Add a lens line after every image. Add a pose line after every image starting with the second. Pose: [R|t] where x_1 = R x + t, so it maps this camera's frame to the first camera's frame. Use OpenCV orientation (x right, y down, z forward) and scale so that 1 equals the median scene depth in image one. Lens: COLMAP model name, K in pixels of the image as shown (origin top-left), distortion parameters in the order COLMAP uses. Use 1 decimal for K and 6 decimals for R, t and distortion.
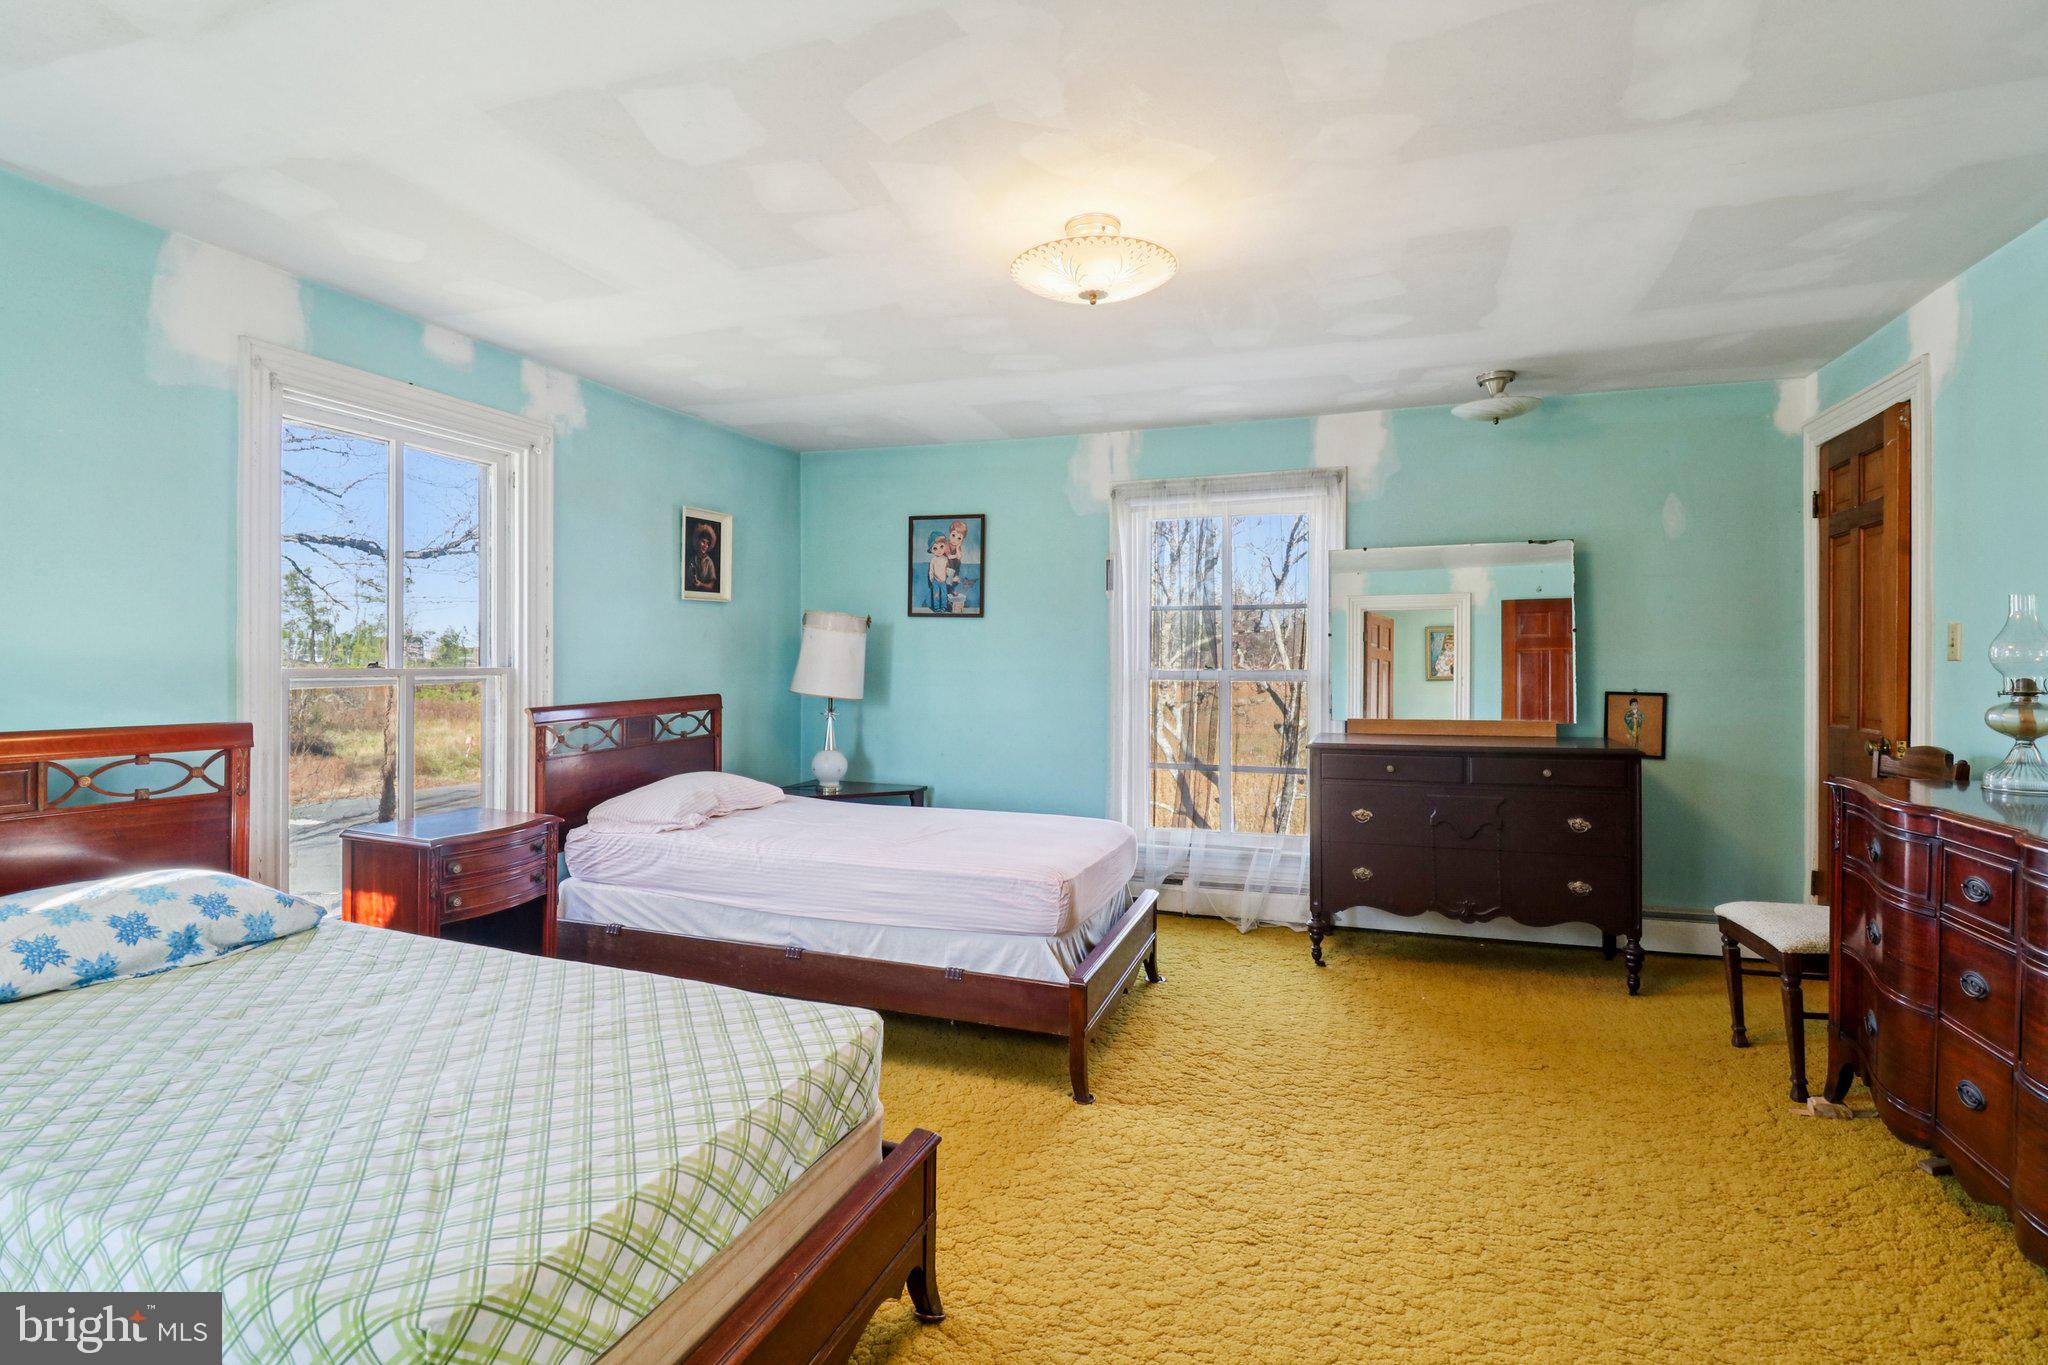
lens RADIAL K [[962.1, 0, 997.1], [0, 962.1, 663.6], [0, 0, 1]] dist [-0.000312, -0.011959]
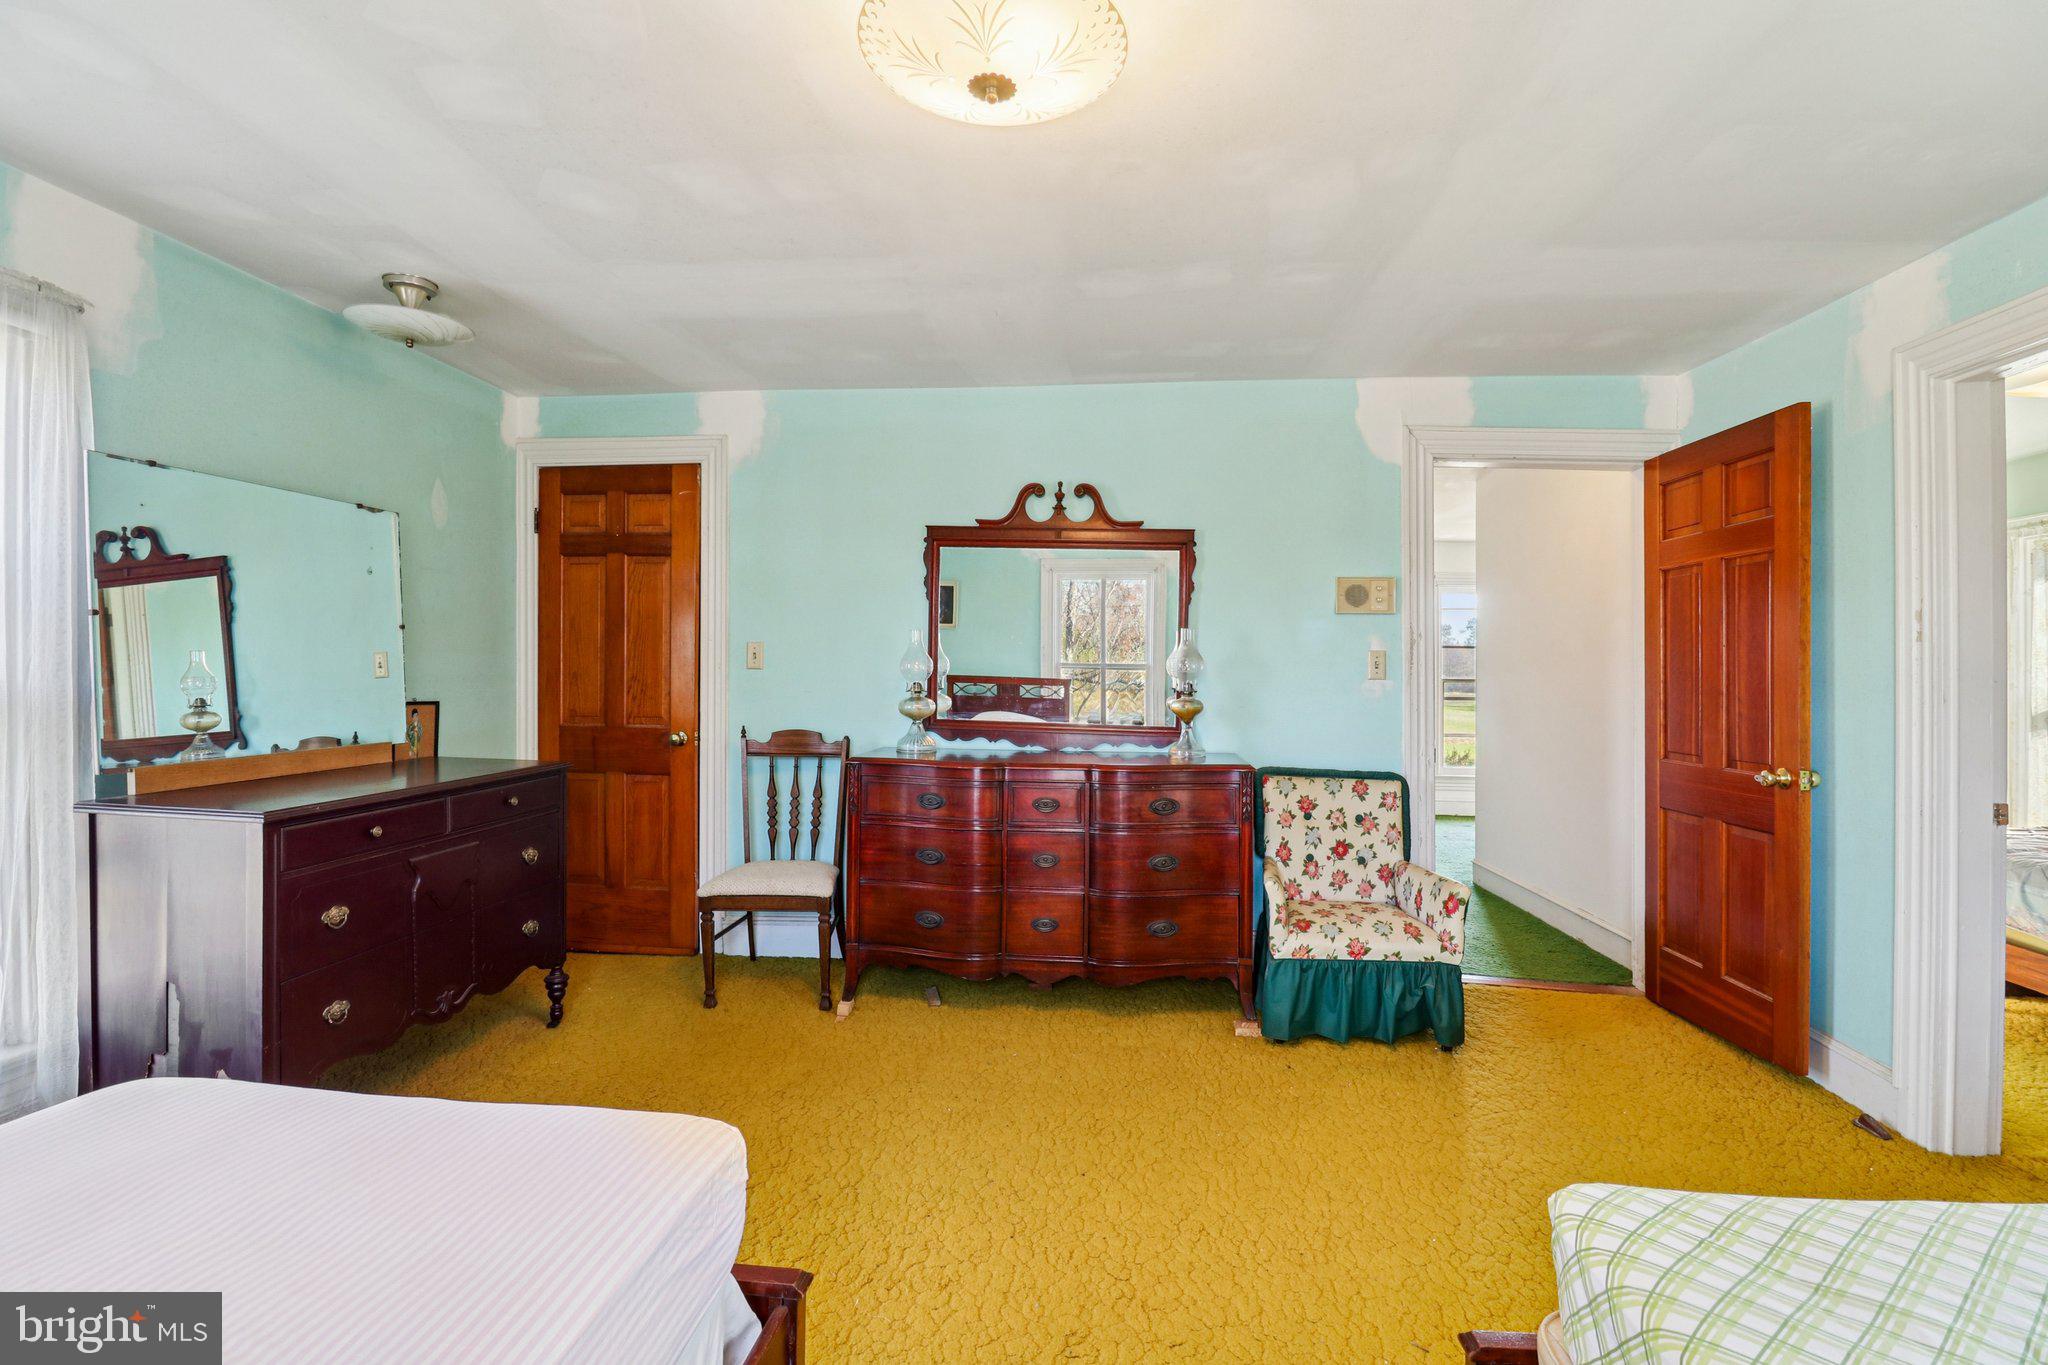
lens RADIAL K [[962.1, 0, 1033.9], [0, 962.1, 666.6], [0, 0, 1]] dist [-0.000312, -0.011959]
pose [[-0.265774, 0.001564, 0.964034, -0.341421], [-0.009093, 0.999950, -0.004129, -0.003223], [-0.963993, -0.009863, -0.265746, 0.766975]]
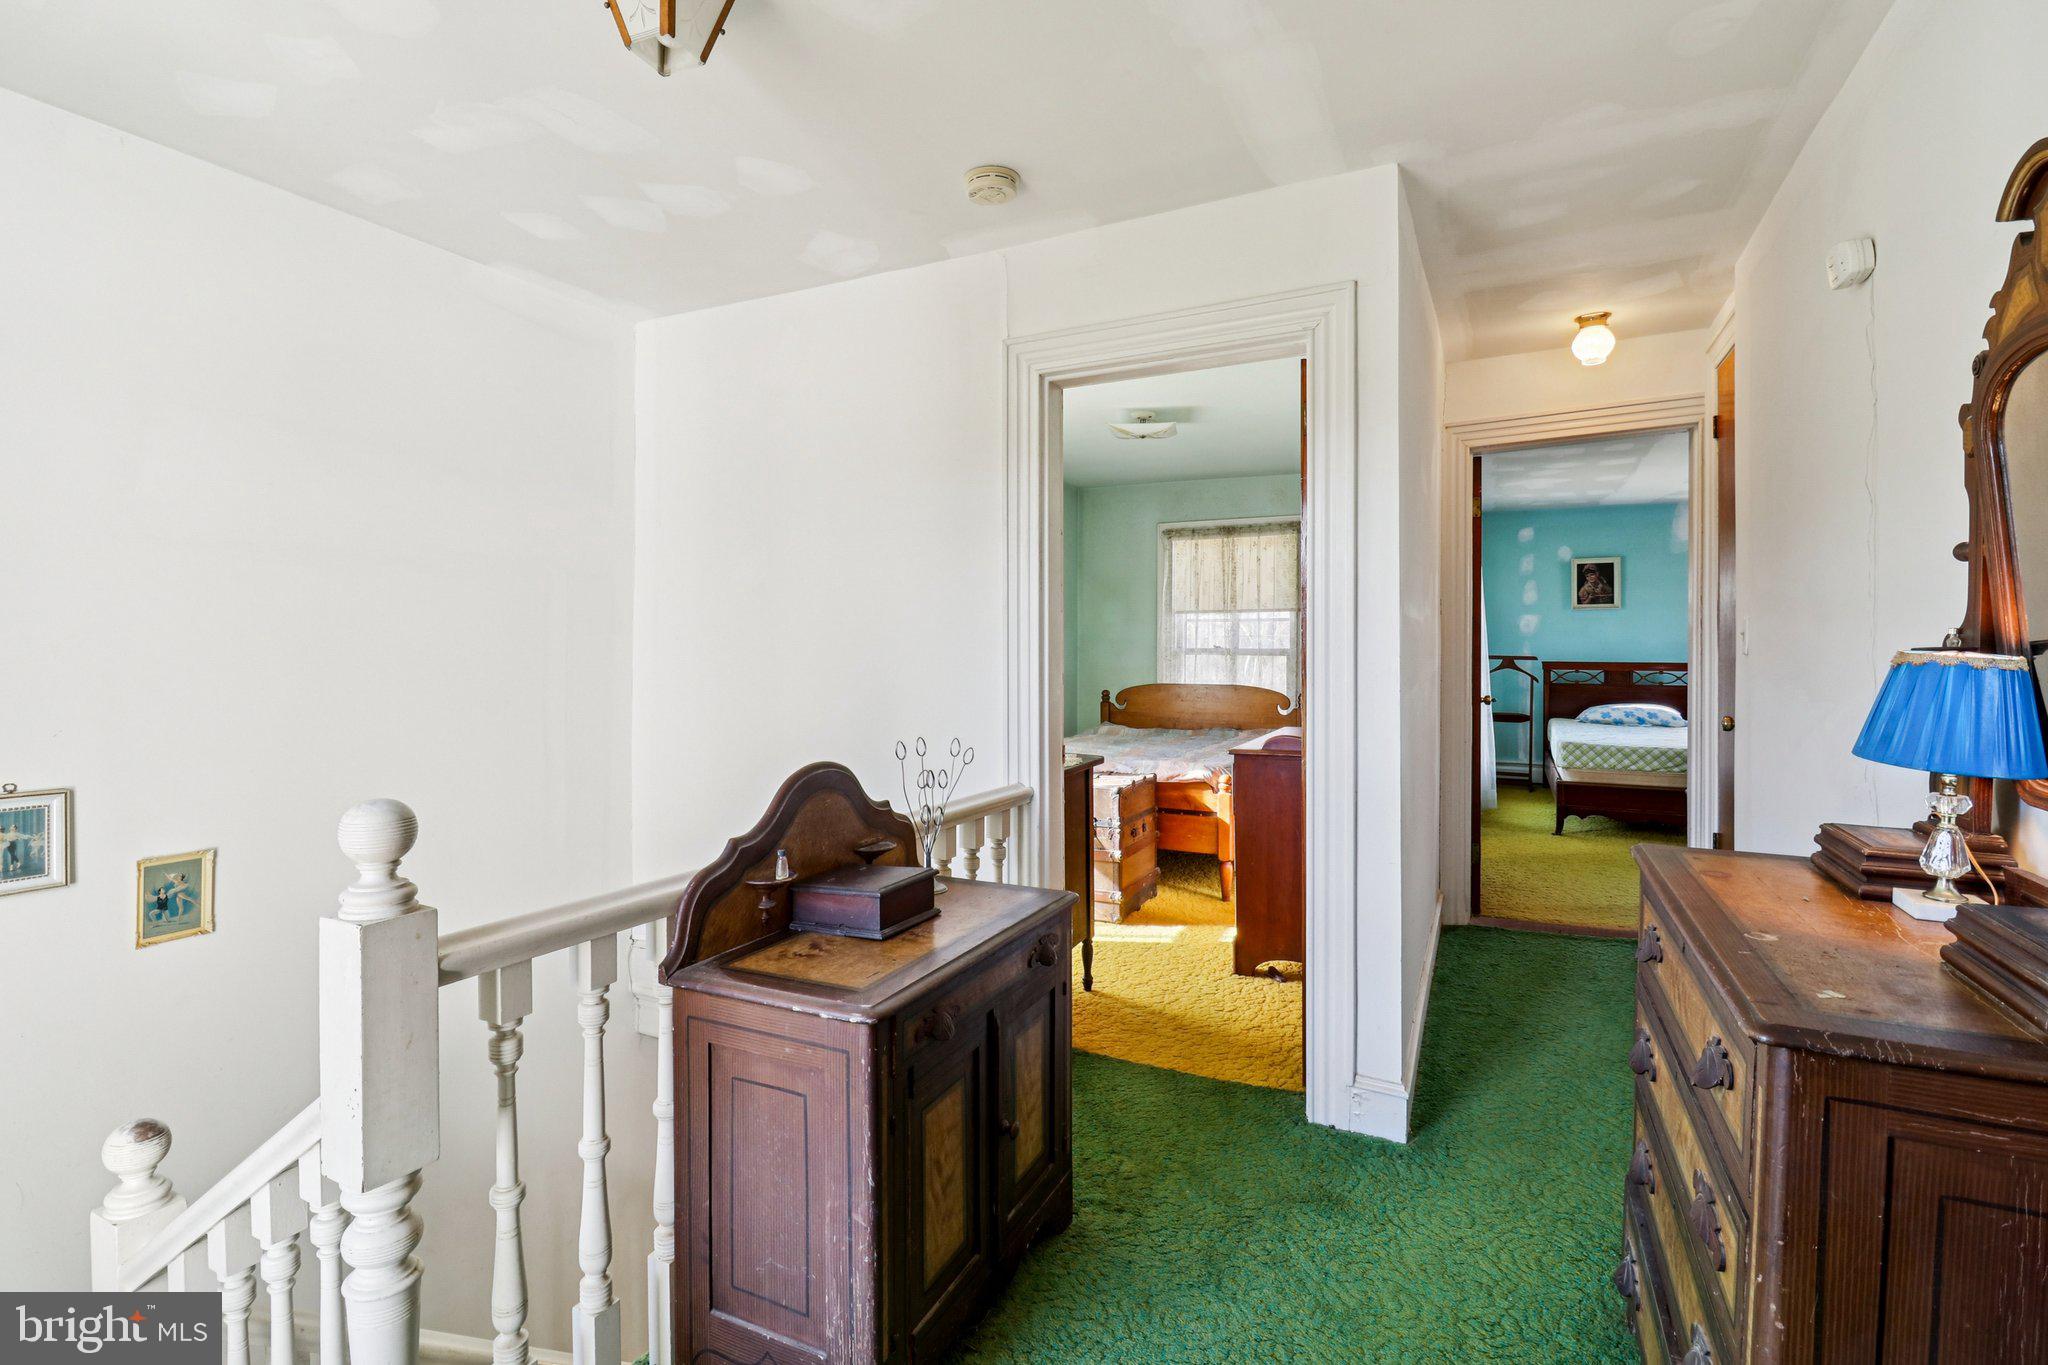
lens RADIAL K [[962.1, 0, 1003.5], [0, 962.1, 642.3], [0, 0, 1]] dist [-0.000312, -0.011959]
pose [[-0.120074, -0.005549, -0.992749, 1.692205], [0.000612, 0.999984, -0.005664, 0.007335], [0.992765, -0.001288, -0.120068, -0.539753]]
